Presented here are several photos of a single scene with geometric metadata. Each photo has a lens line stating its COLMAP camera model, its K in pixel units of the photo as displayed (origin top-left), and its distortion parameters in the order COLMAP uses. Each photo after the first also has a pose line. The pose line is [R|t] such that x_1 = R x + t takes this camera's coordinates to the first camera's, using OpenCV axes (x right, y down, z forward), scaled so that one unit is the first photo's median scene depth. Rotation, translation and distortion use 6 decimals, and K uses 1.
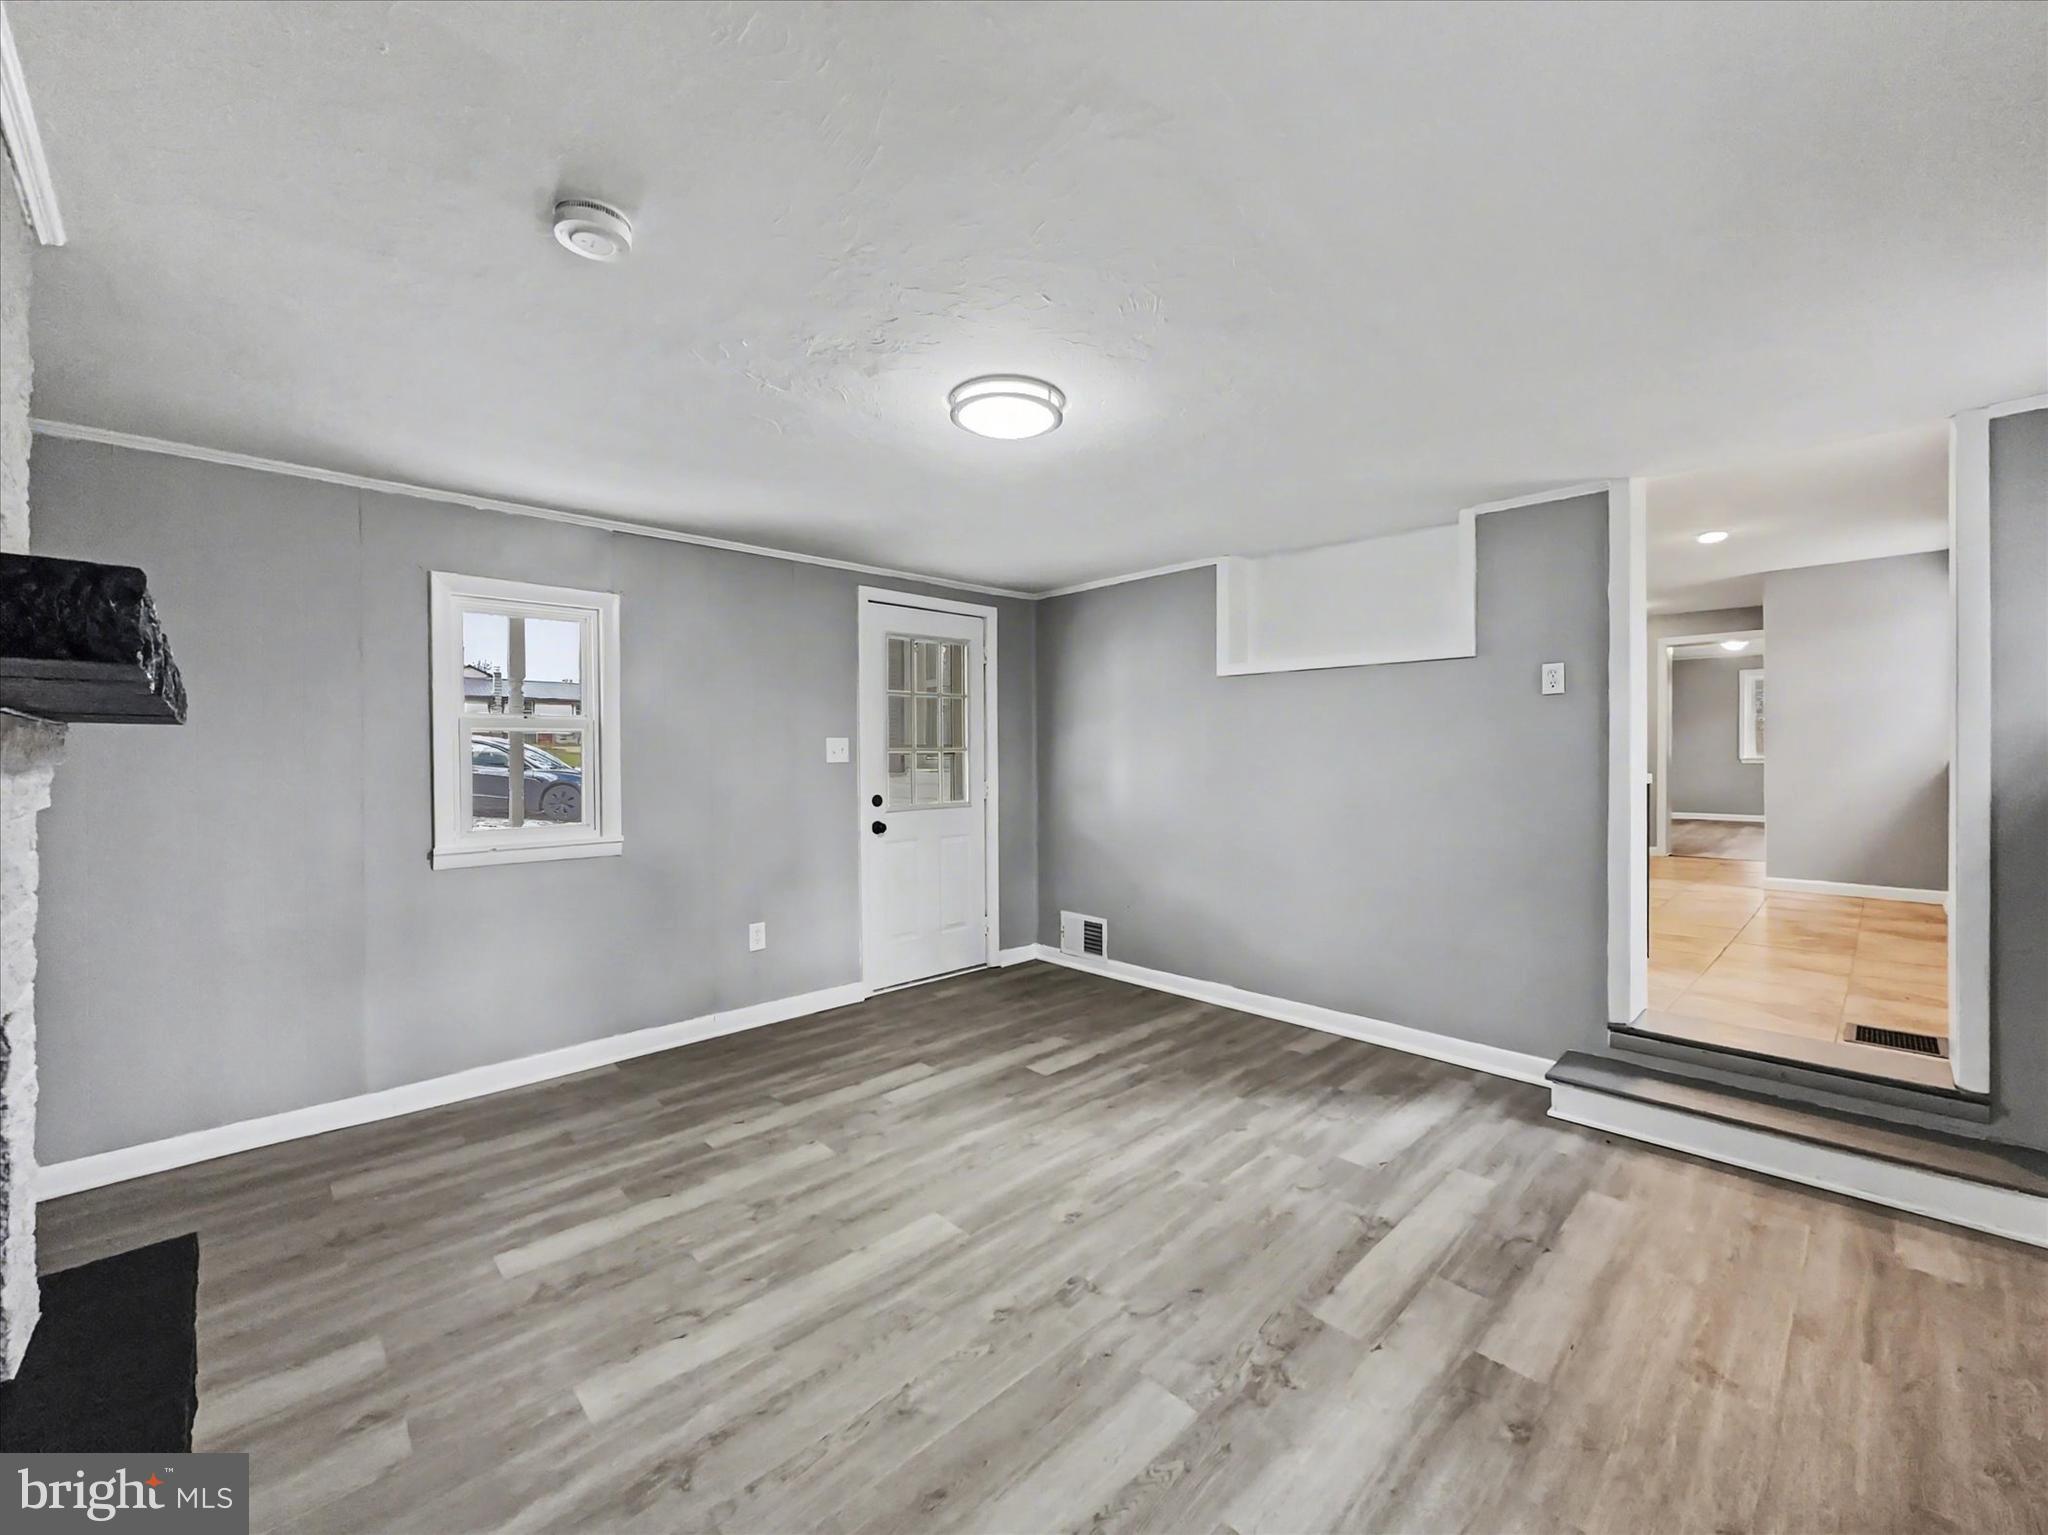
lens RADIAL K [[840.4, 0, 1024.0], [0, 840.4, 767.5], [0, 0, 1]] dist [-0.001836, 0.000475]
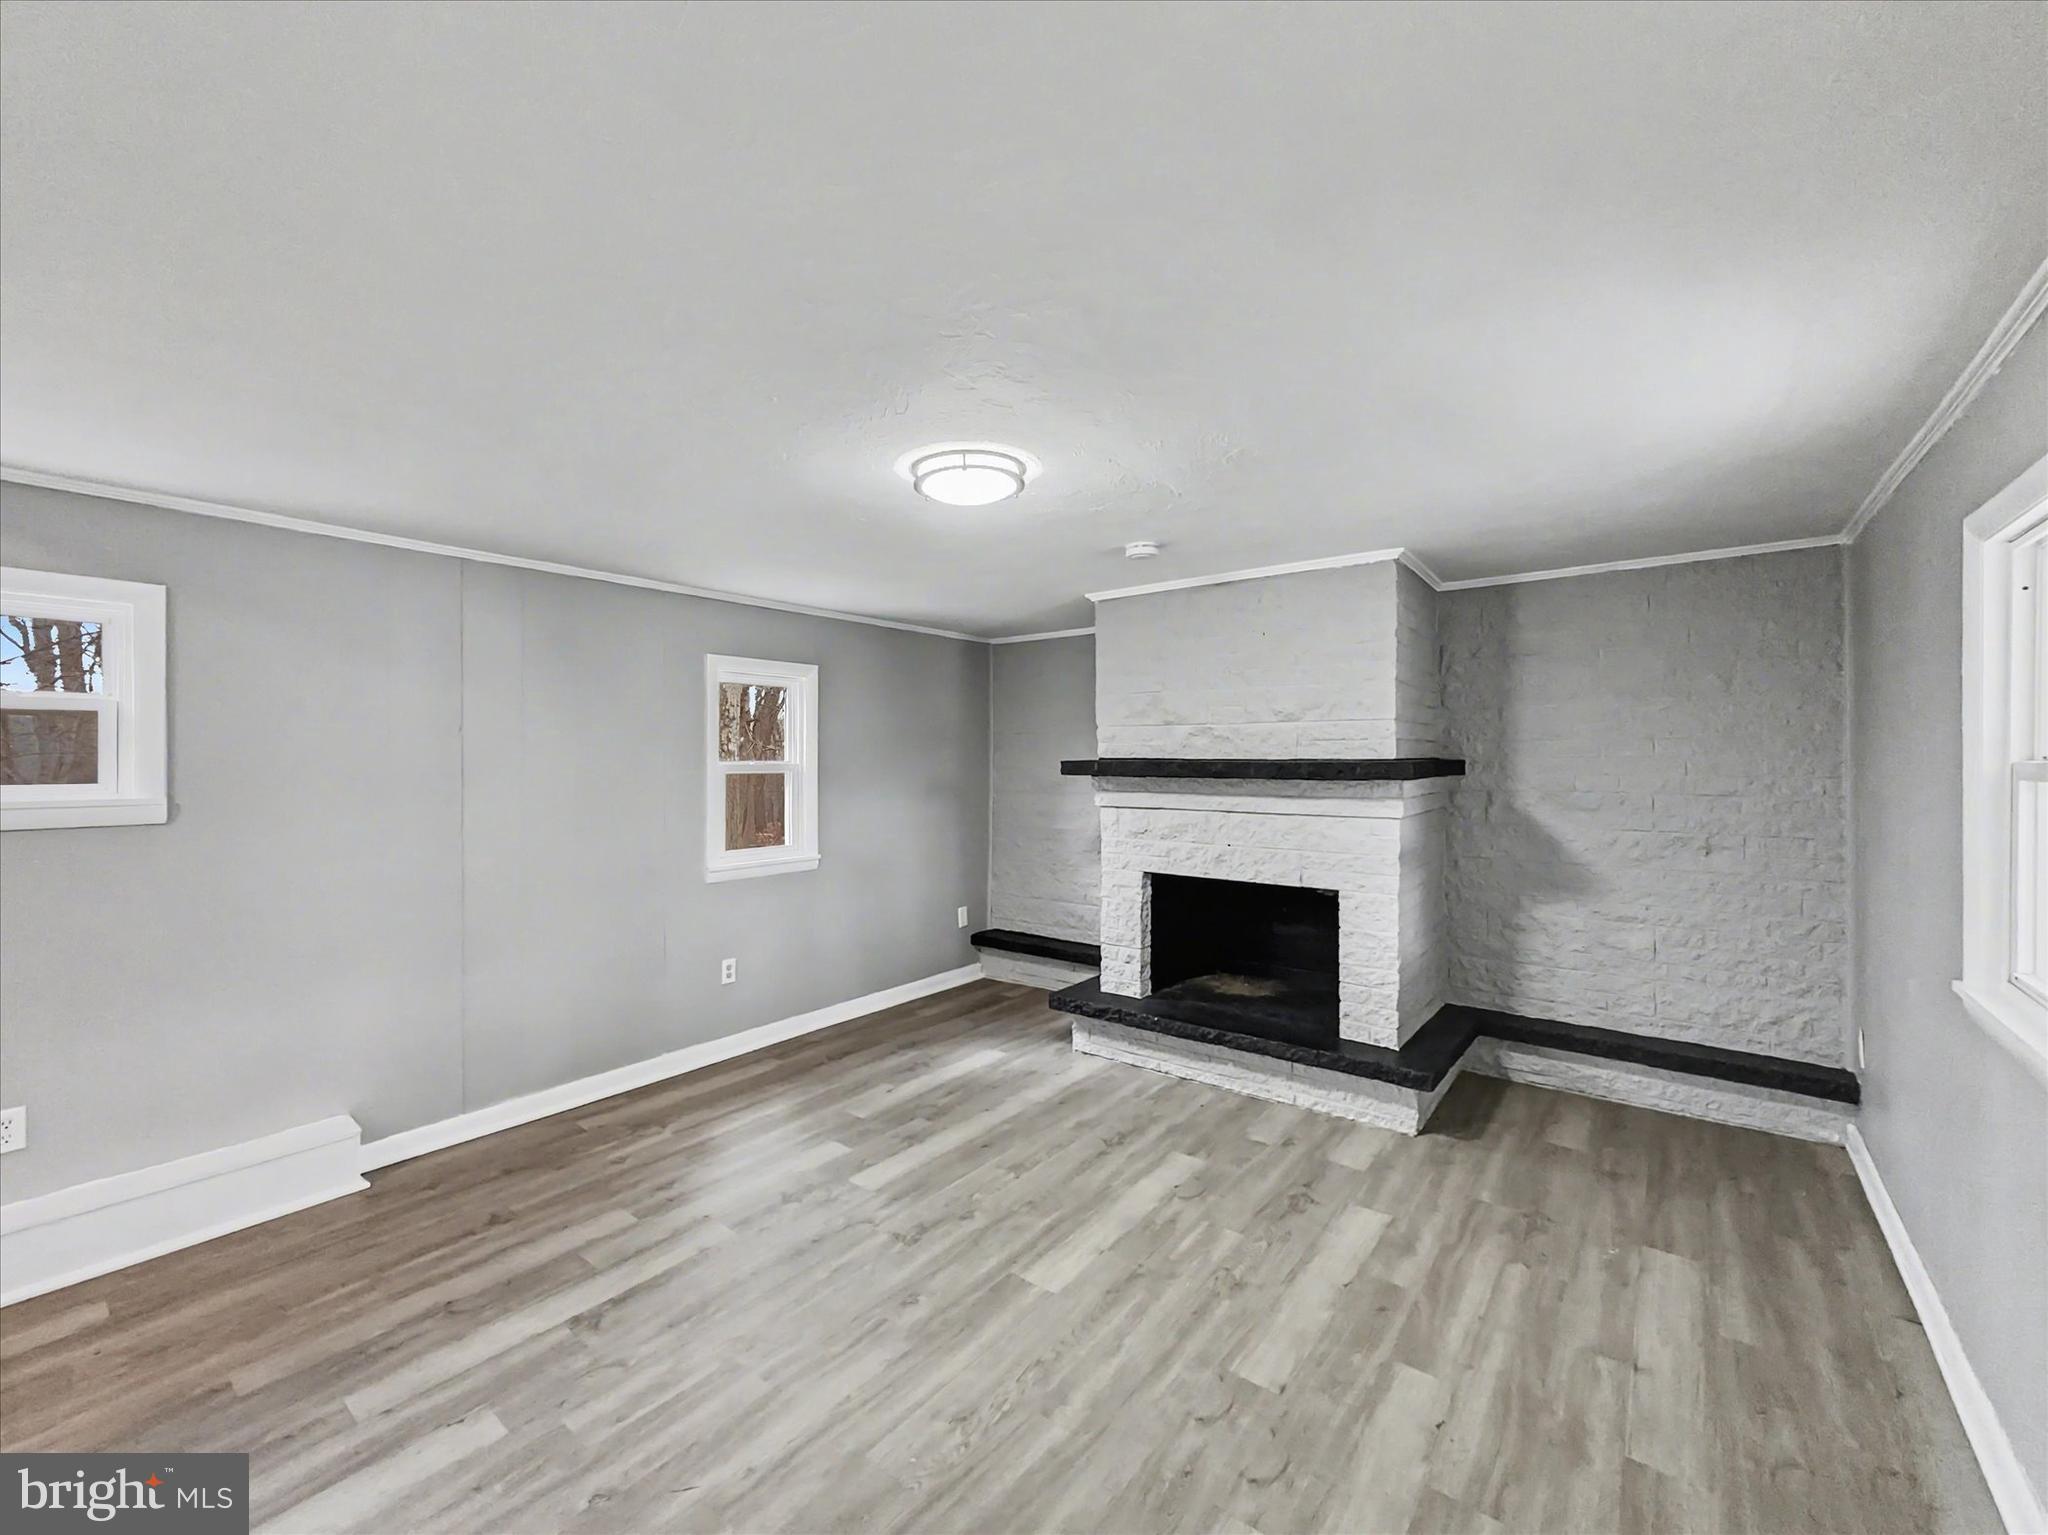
lens RADIAL K [[840.4, 0, 1024.0], [0, 840.4, 767.5], [0, 0, 1]] dist [-0.001836, 0.000475]
pose [[-0.988993, 0.009154, -0.147679, 0.067628], [0.004648, 0.999514, 0.030829, -0.104988], [0.147889, 0.029804, -0.988555, 2.017441]]
